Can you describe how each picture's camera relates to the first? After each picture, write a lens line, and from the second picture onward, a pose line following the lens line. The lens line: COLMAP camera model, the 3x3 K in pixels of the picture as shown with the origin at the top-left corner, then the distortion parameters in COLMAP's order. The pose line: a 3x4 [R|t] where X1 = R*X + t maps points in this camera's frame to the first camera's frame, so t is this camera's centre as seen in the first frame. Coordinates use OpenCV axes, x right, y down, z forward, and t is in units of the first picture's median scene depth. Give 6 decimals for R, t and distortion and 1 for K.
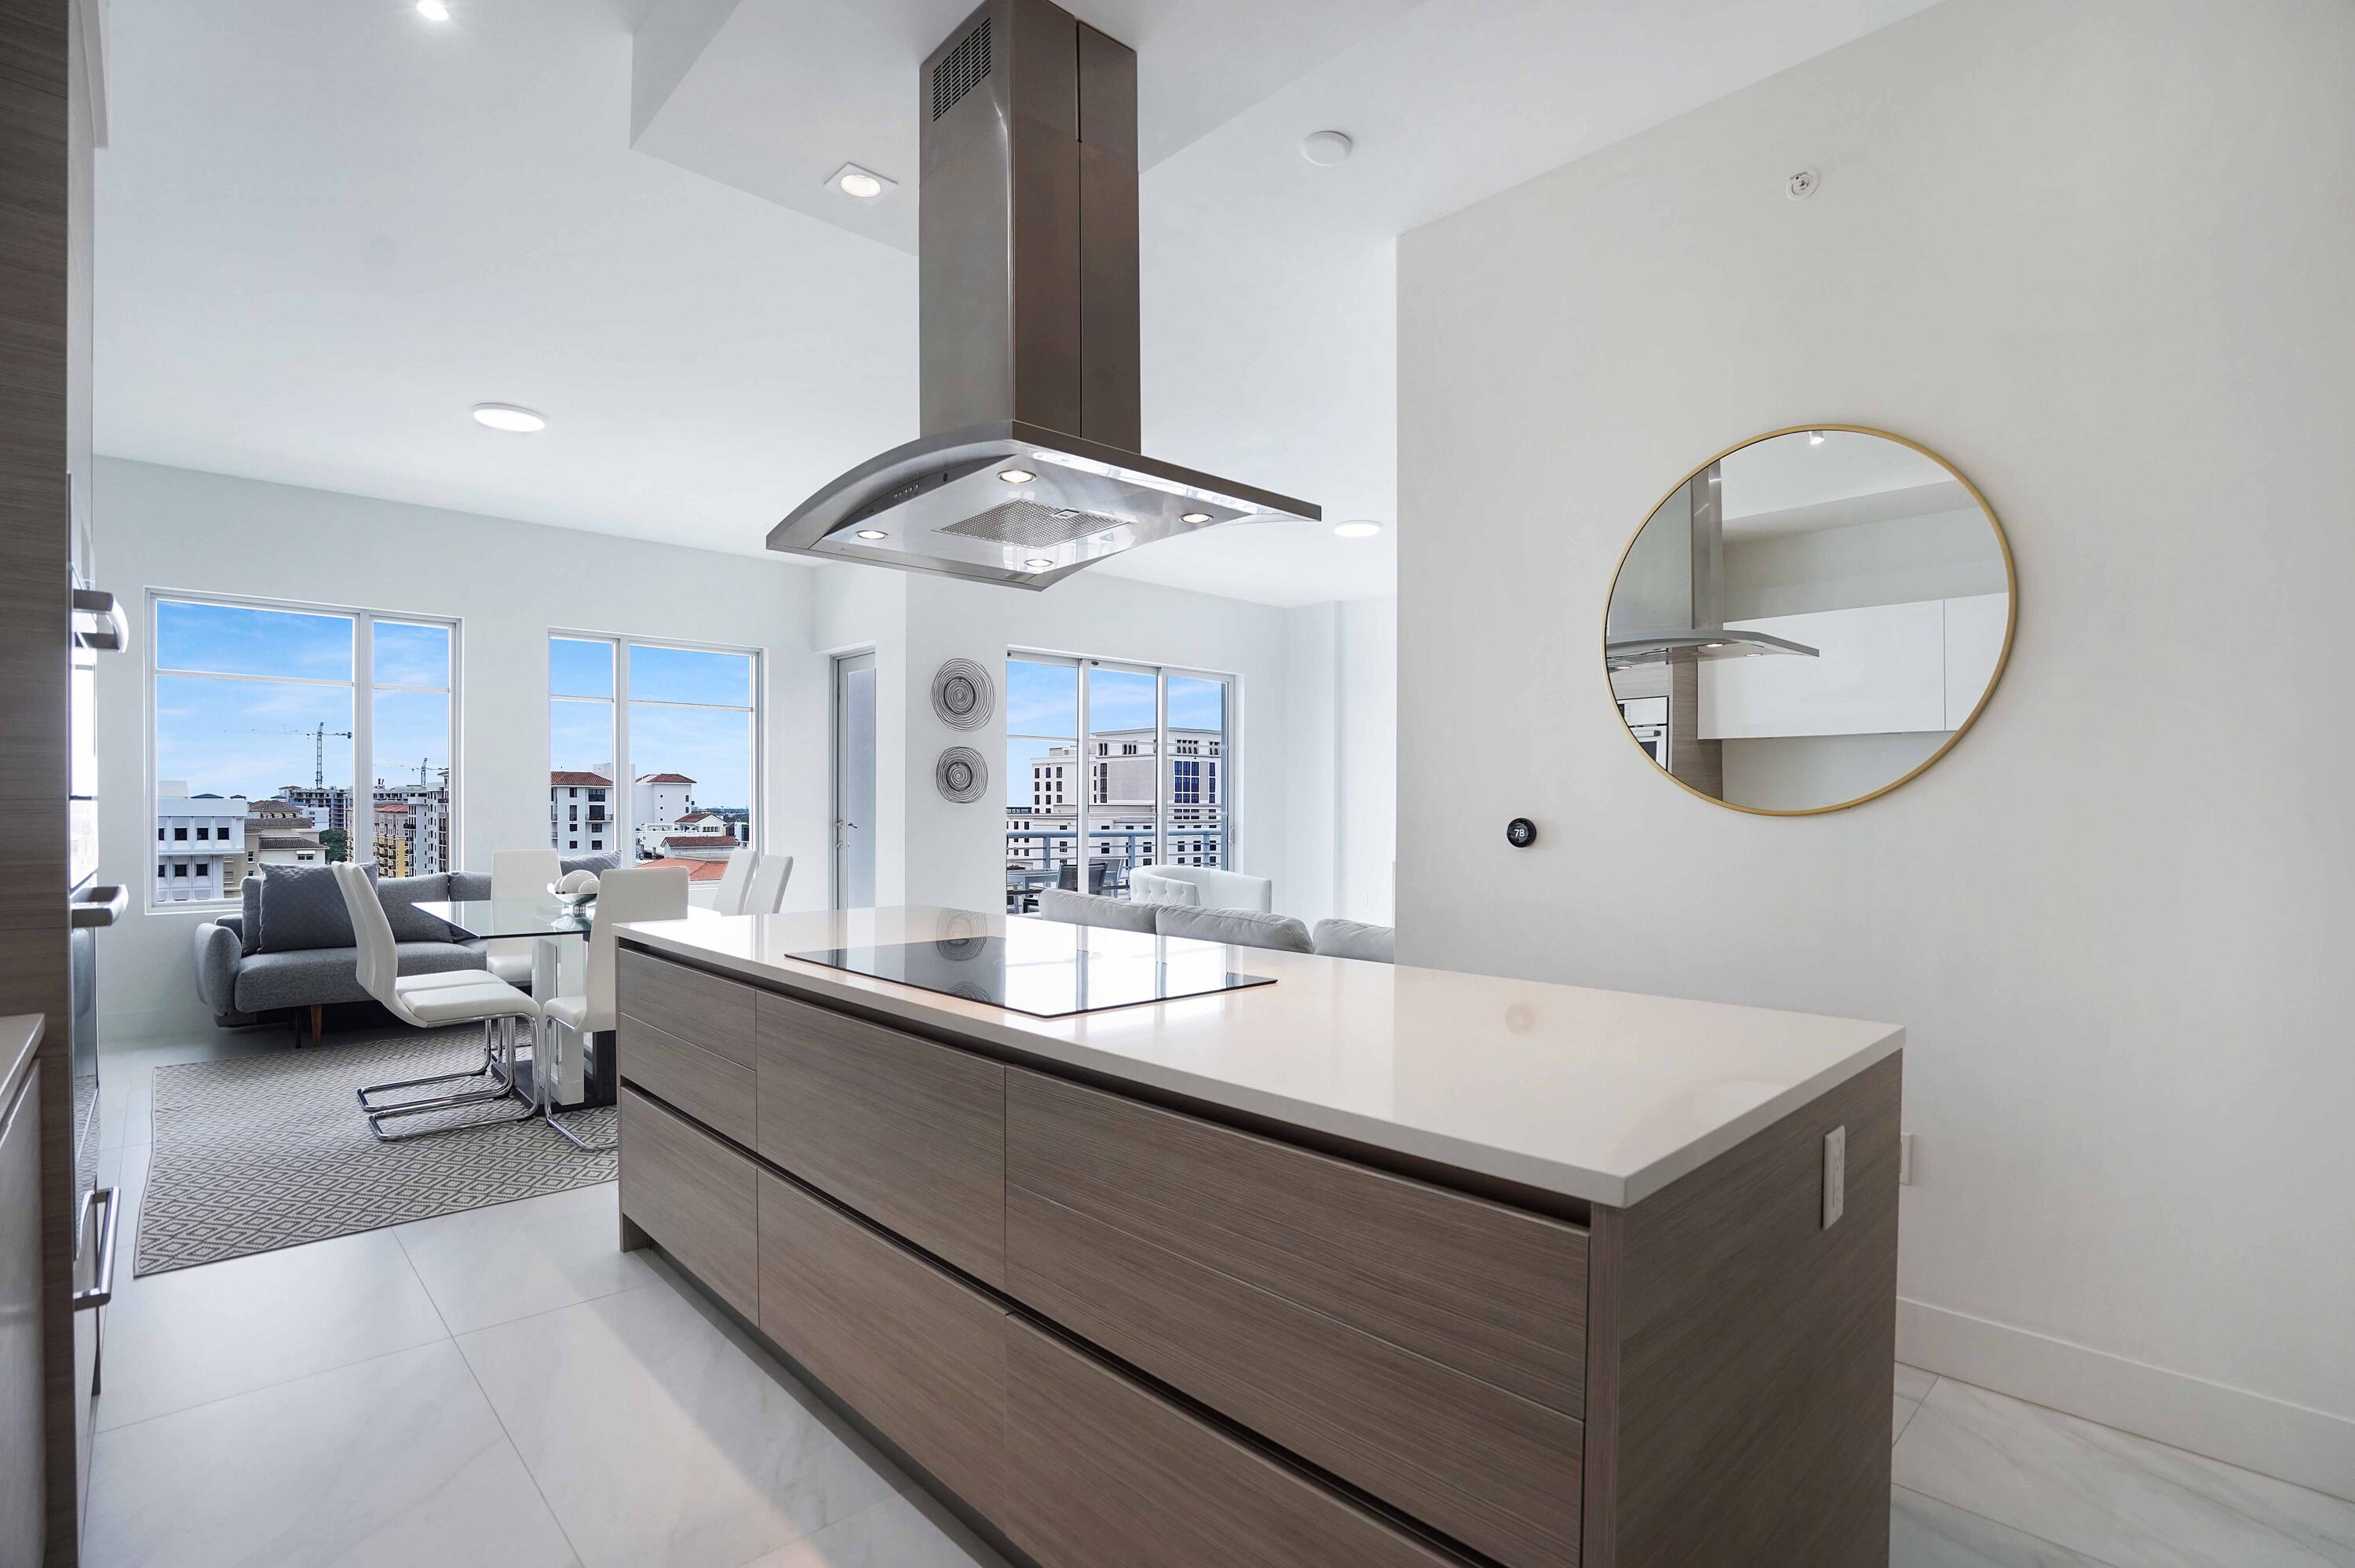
lens RADIAL K [[1096.3, 0, 1169.0], [0, 1096.3, 808.5], [0, 0, 1]] dist [-0.036378, 0.006433]
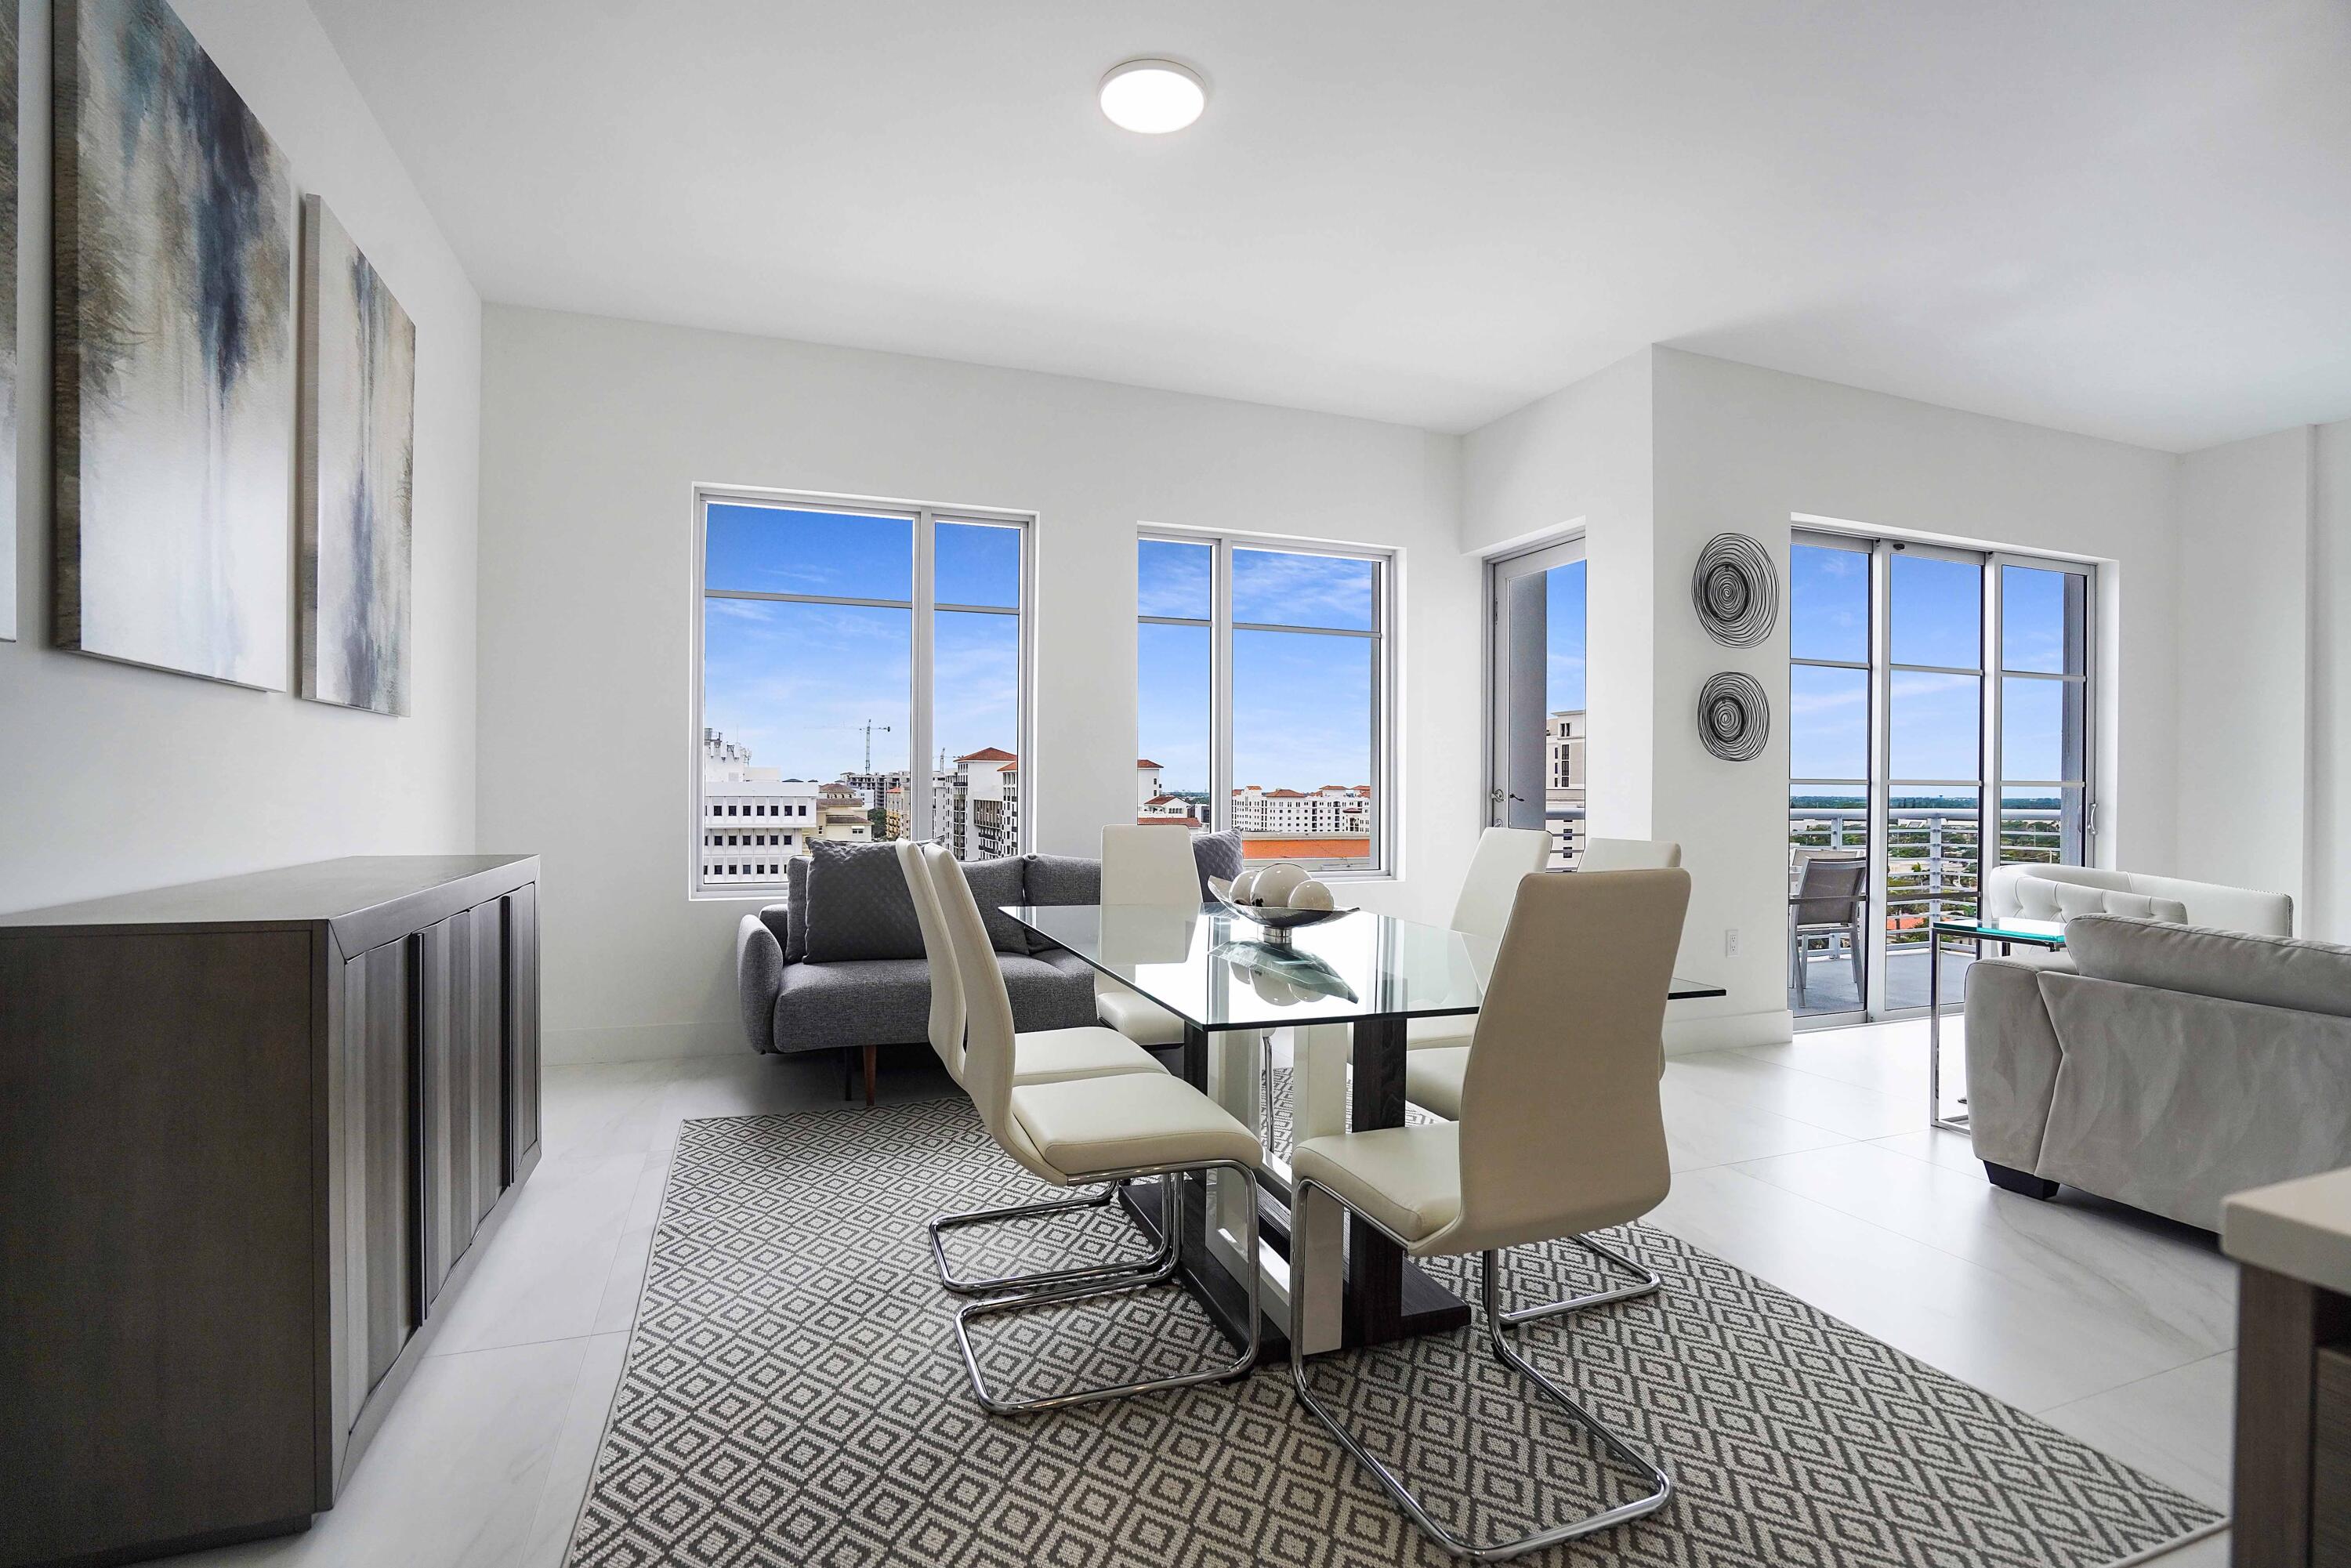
lens RADIAL K [[1094.6, 0, 1188.6], [0, 1094.6, 790.1], [0, 0, 1]] dist [-0.036378, 0.006433]
pose [[0.927441, 0.003066, -0.373956, -0.246757], [-0.004022, 0.999990, -0.001776, 0.013404], [0.373947, 0.003151, 0.927445, 0.306594]]
